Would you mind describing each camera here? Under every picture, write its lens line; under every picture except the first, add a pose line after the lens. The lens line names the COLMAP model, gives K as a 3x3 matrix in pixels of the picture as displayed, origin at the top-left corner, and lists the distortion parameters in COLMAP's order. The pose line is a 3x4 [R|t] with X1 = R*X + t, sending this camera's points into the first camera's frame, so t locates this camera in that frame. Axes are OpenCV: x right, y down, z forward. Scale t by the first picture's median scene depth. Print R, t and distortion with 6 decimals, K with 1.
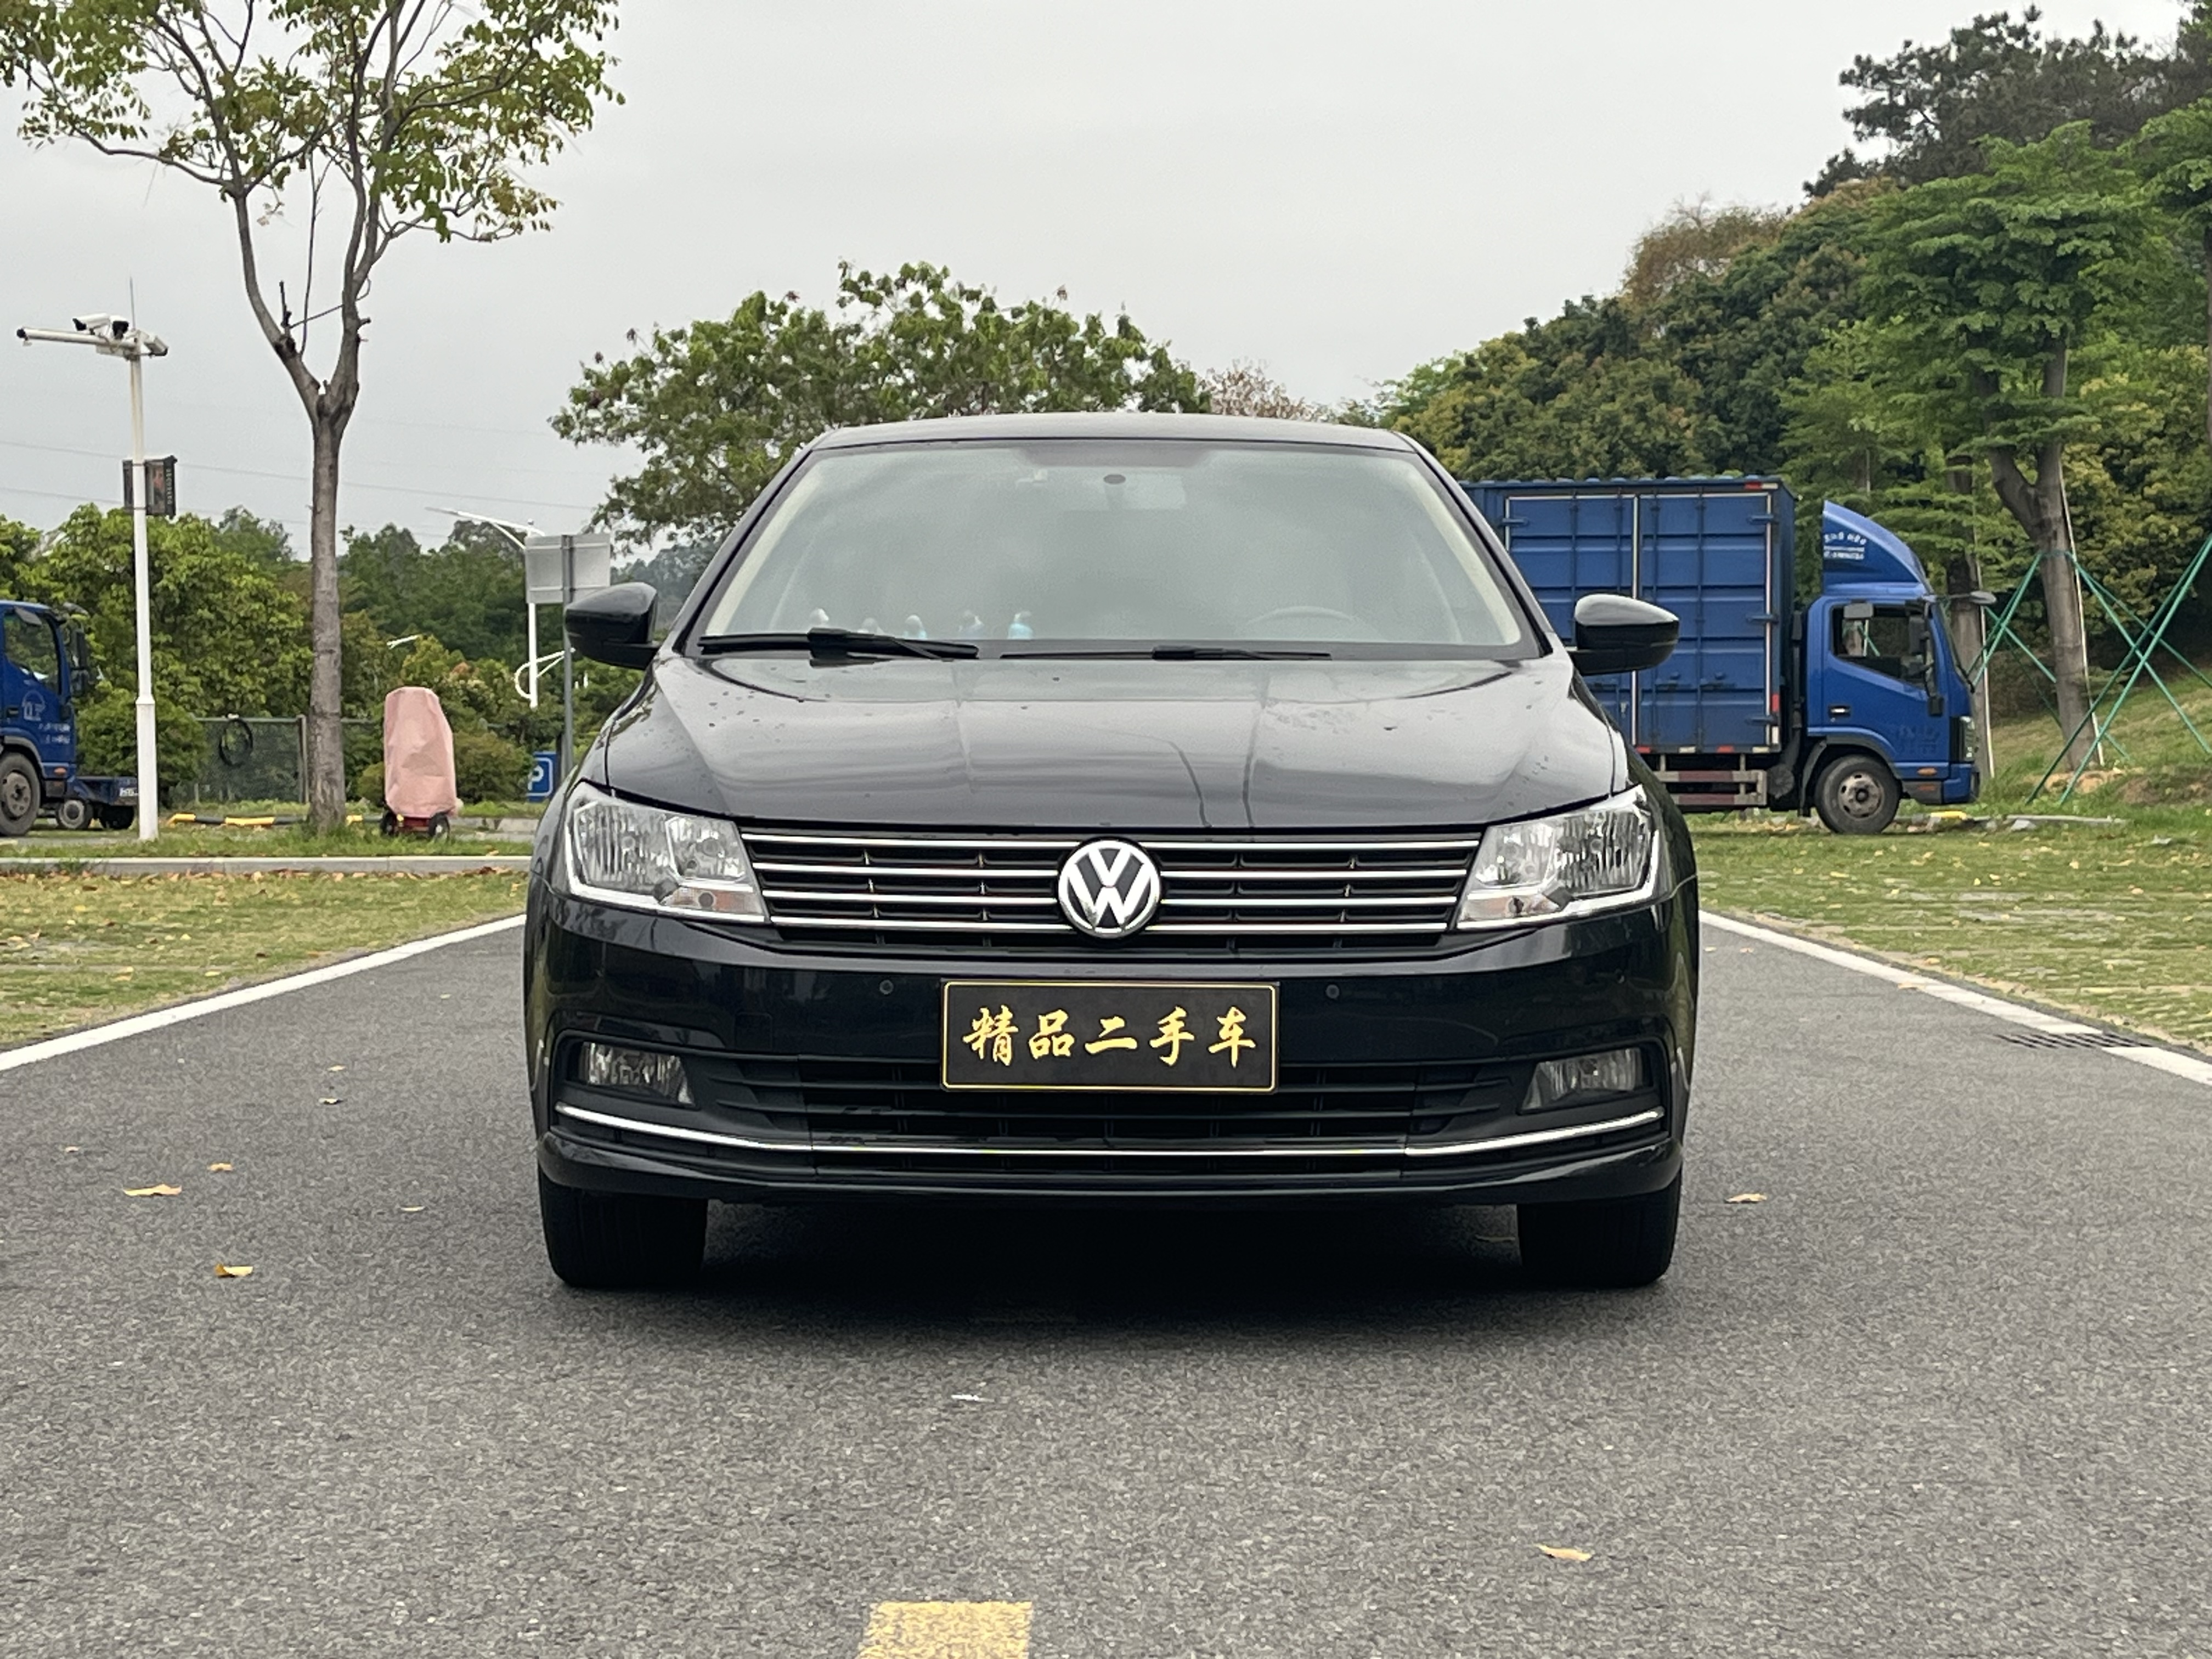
lens RADIAL K [[4237.5, 0, 1113.4], [0, 4237.5, 891.0], [0, 0, 1]] dist [0.181102, -0.629994]
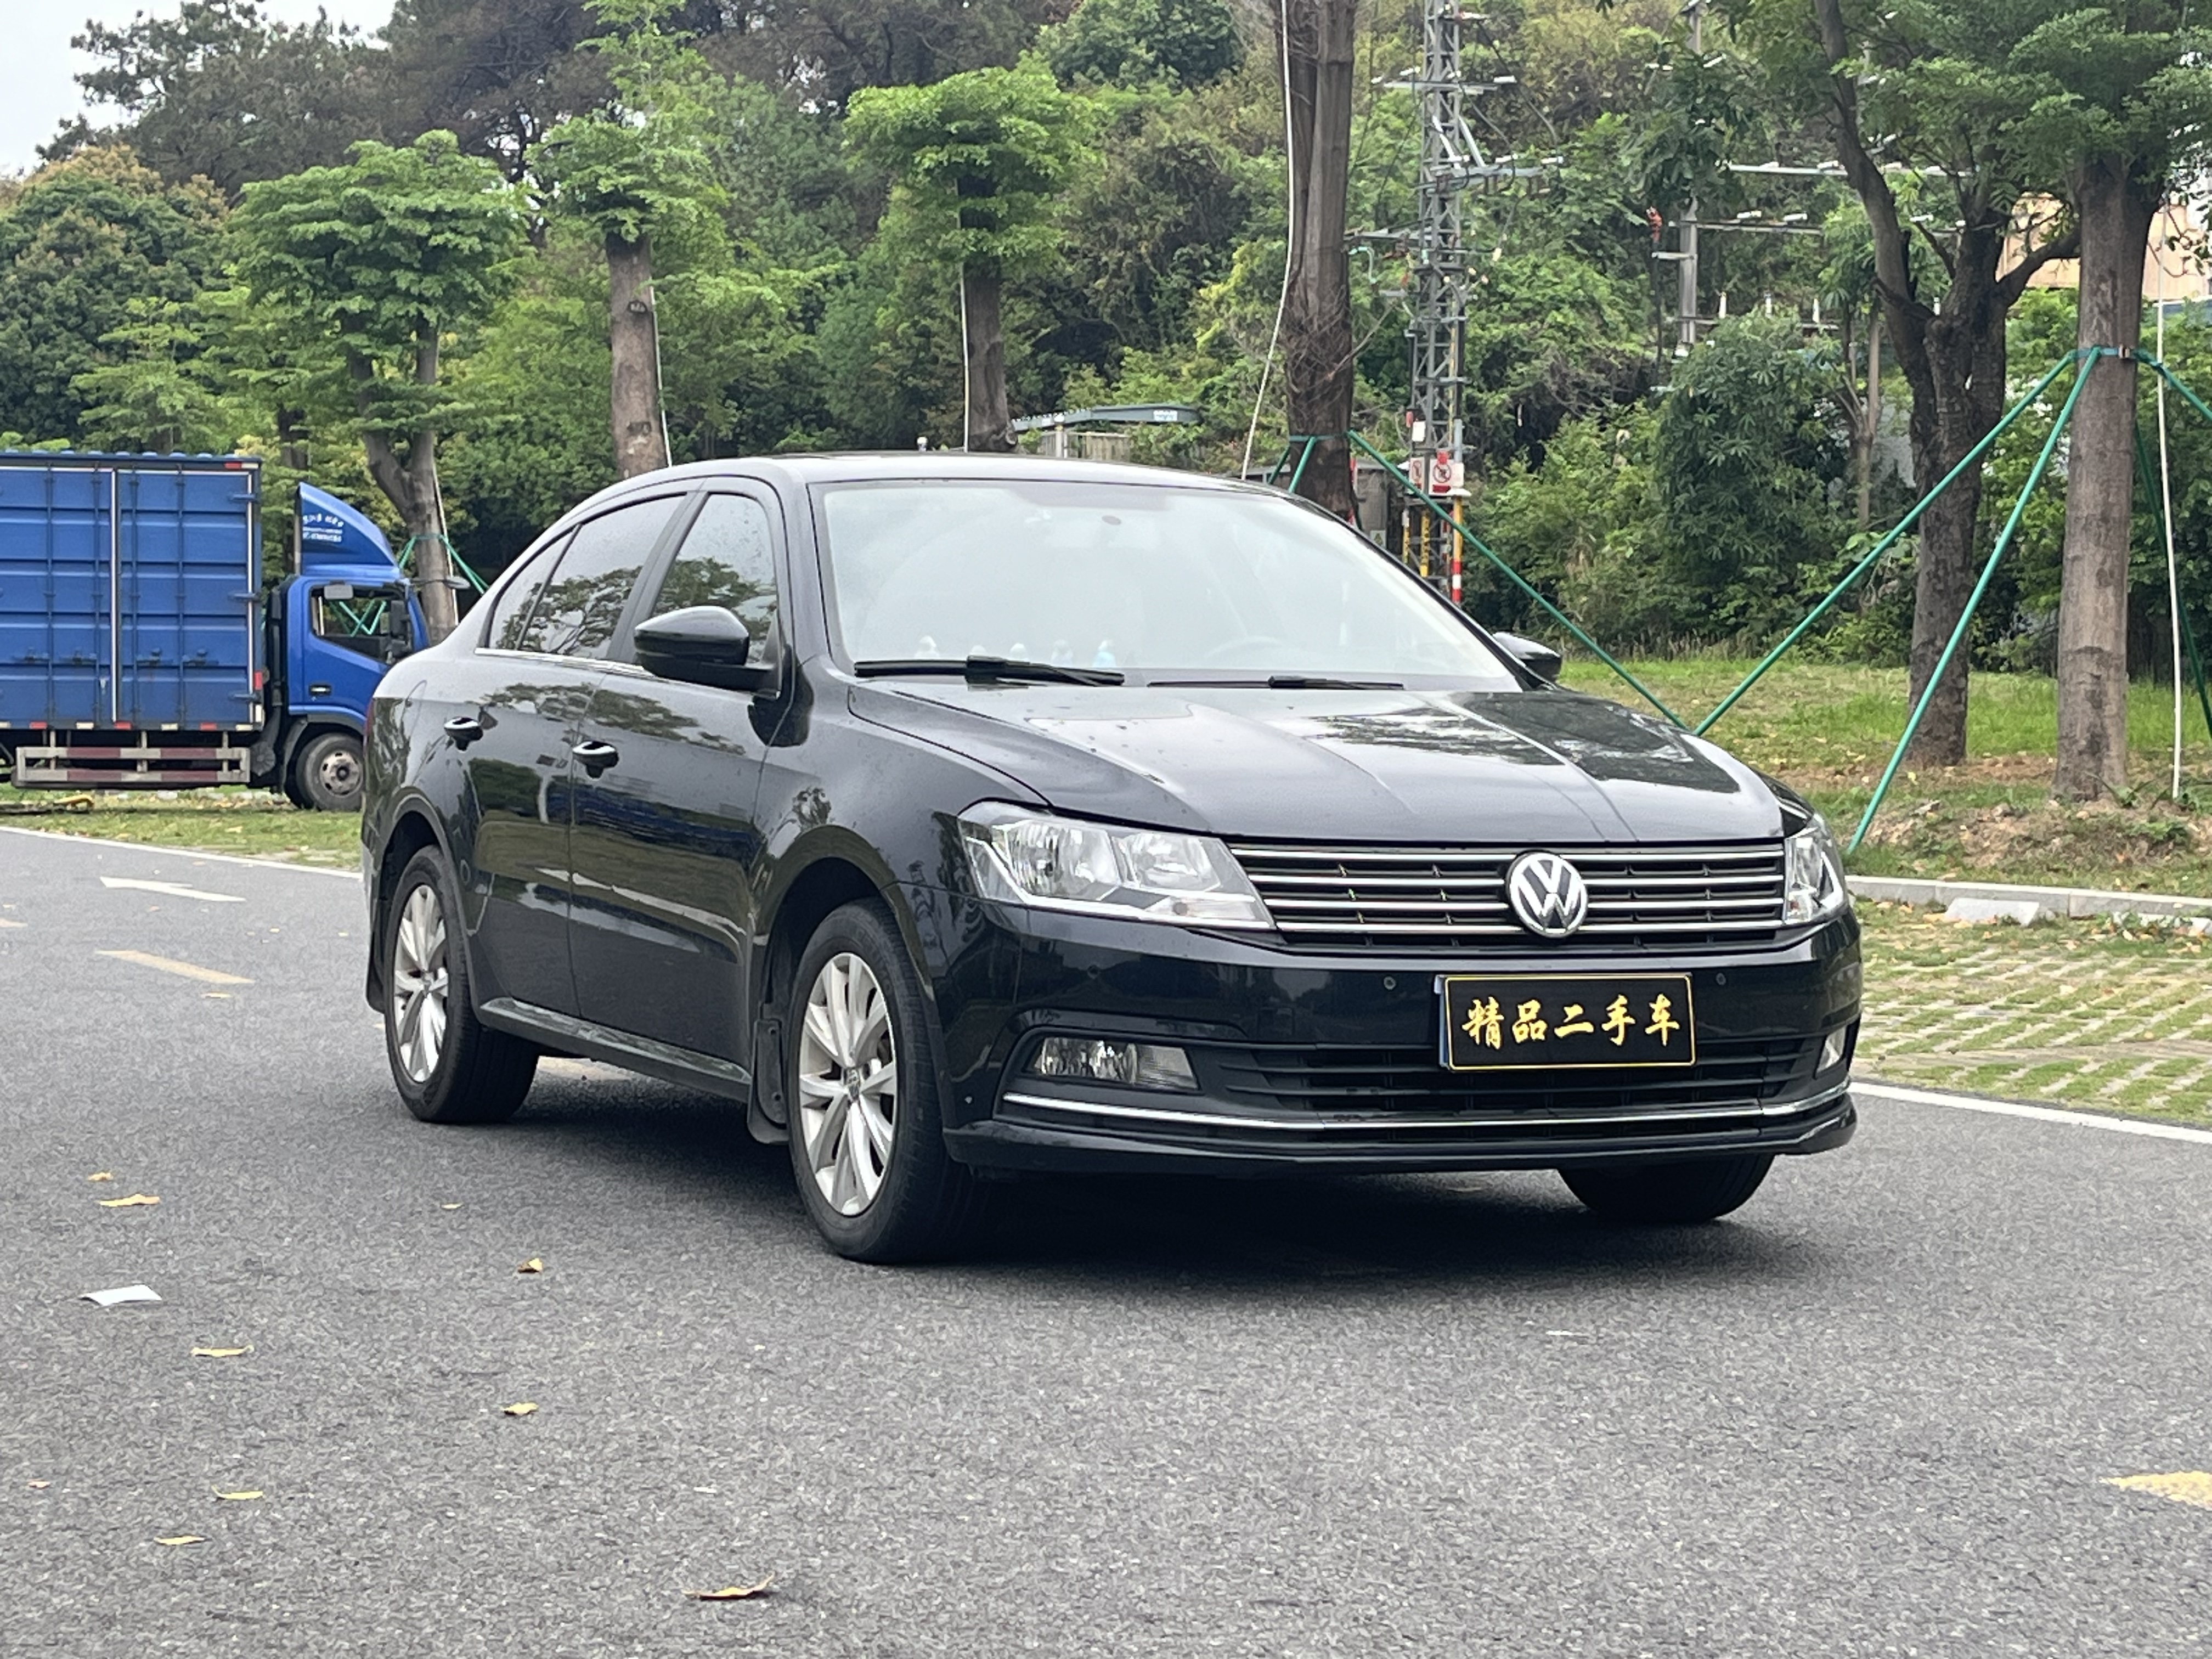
lens RADIAL K [[4237.5, 0, 1113.4], [0, 4237.5, 891.0], [0, 0, 1]] dist [0.181102, -0.629994]
pose [[0.904193, -0.010915, 0.426985, -0.093601], [0.007796, 0.999929, 0.009051, -0.002028], [-0.427053, -0.004855, 0.904214, -0.000669]]
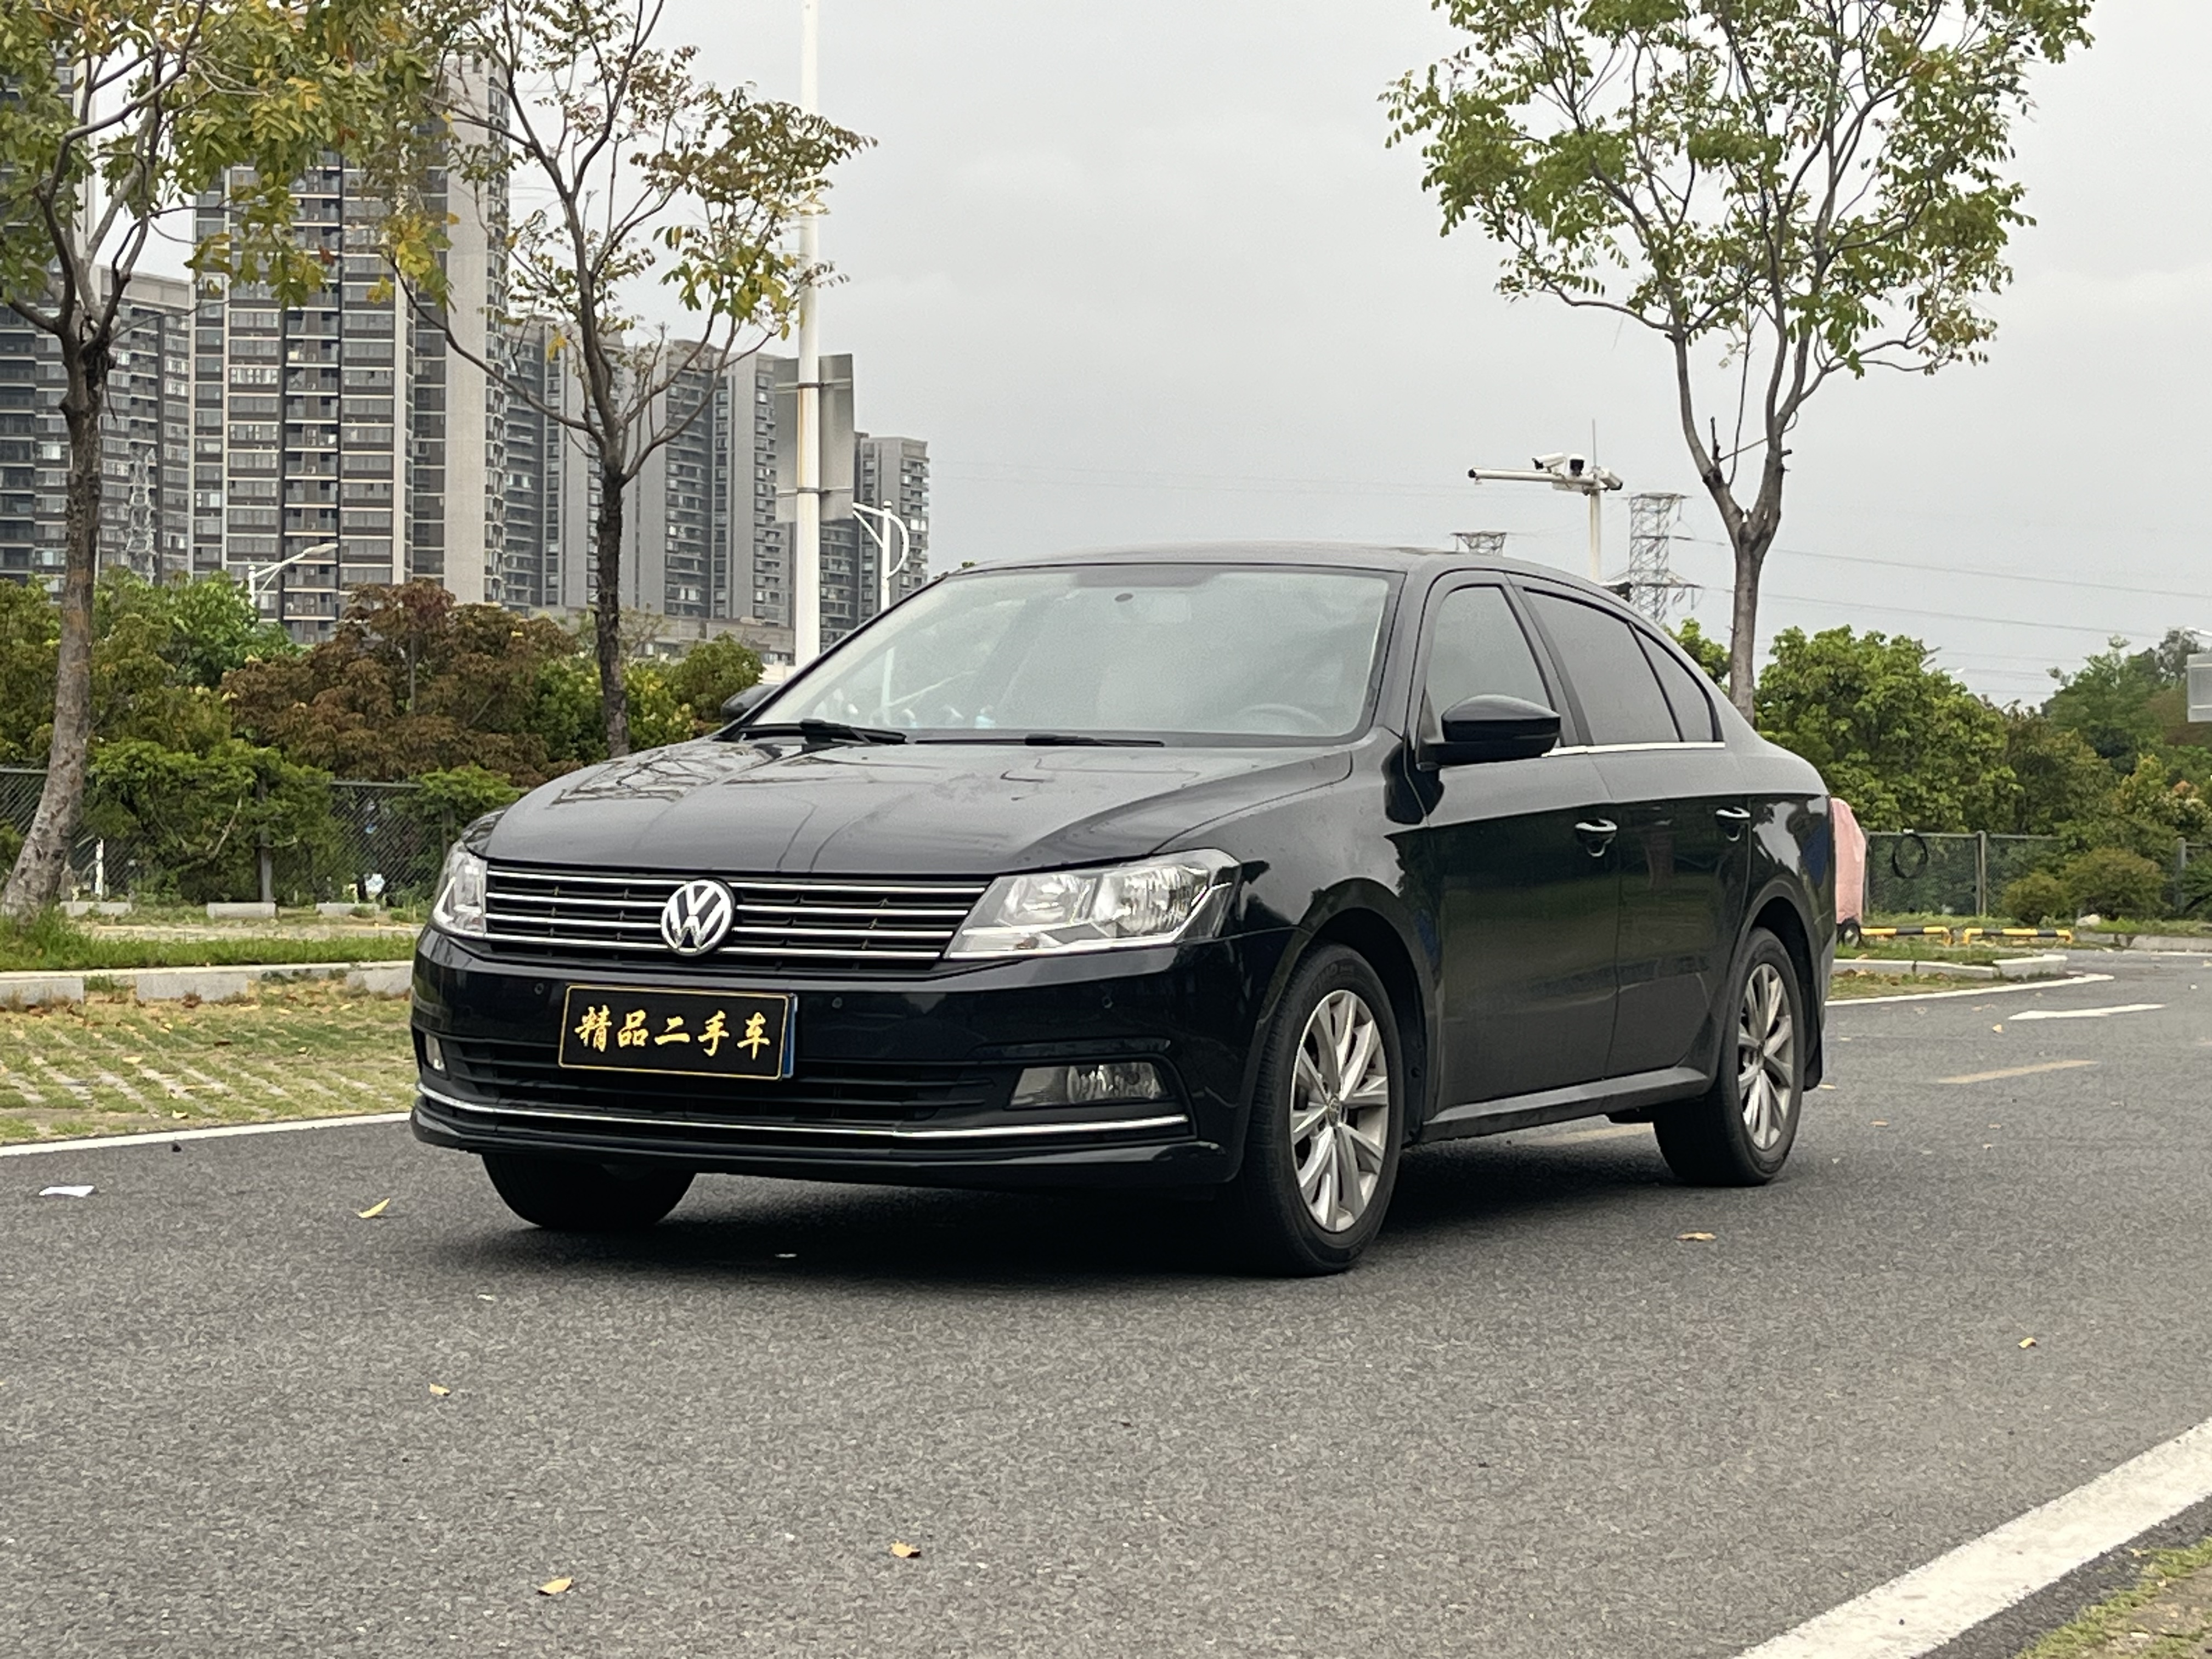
lens RADIAL K [[4237.5, 0, 1113.4], [0, 4237.5, 891.0], [0, 0, 1]] dist [0.181102, -0.629994]
pose [[0.900306, 0.021329, -0.434736, 0.102943], [-0.033734, 0.999214, -0.020838, 0.002135], [0.433949, 0.033426, 0.900317, -0.015019]]
